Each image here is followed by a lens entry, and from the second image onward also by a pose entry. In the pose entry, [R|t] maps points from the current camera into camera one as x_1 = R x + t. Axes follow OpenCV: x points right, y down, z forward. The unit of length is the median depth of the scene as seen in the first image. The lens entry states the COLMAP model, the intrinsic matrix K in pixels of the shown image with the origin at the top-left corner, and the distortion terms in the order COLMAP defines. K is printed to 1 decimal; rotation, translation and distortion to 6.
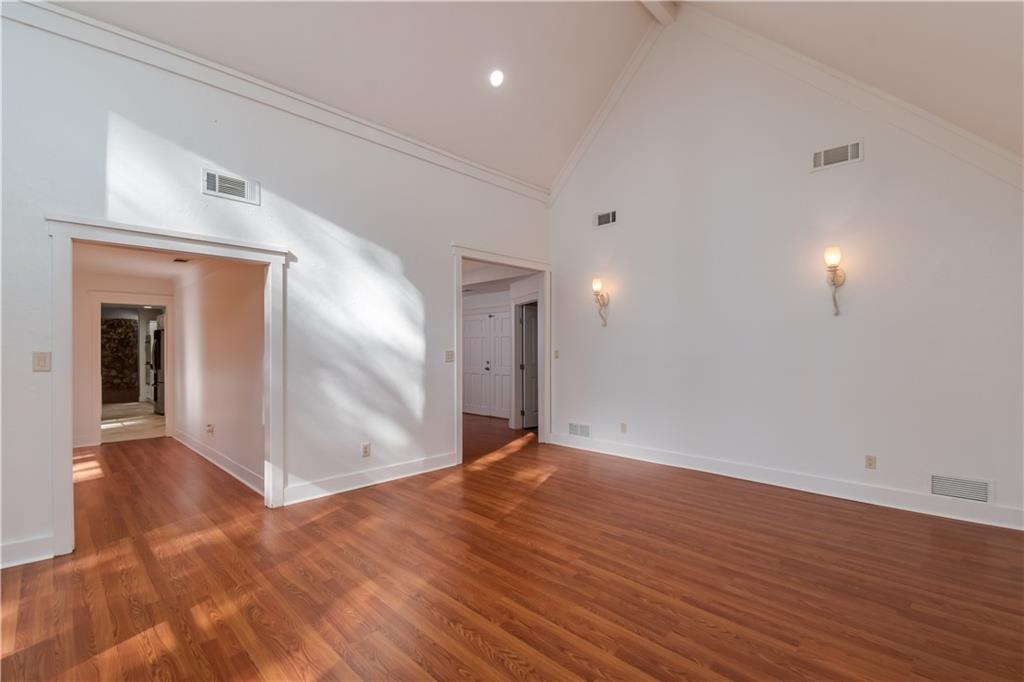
lens RADIAL K [[459.0, 0, 525.6], [0, 459.0, 355.1], [0, 0, 1]] dist [0.007909, -0.001687]
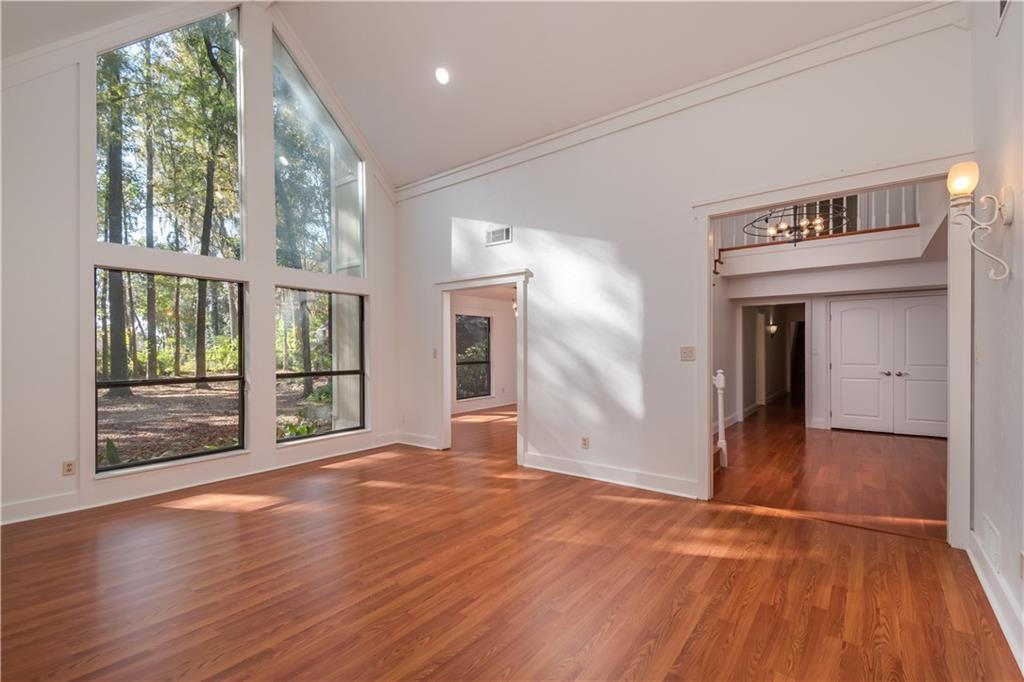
lens RADIAL K [[459.0, 0, 529.3], [0, 459.0, 354.2], [0, 0, 1]] dist [0.007909, -0.001687]
pose [[0.120707, 0.013893, -0.992591, 0.899841], [-0.003909, 0.999901, 0.013520, -0.009797], [0.992680, 0.002248, 0.120749, 1.011710]]
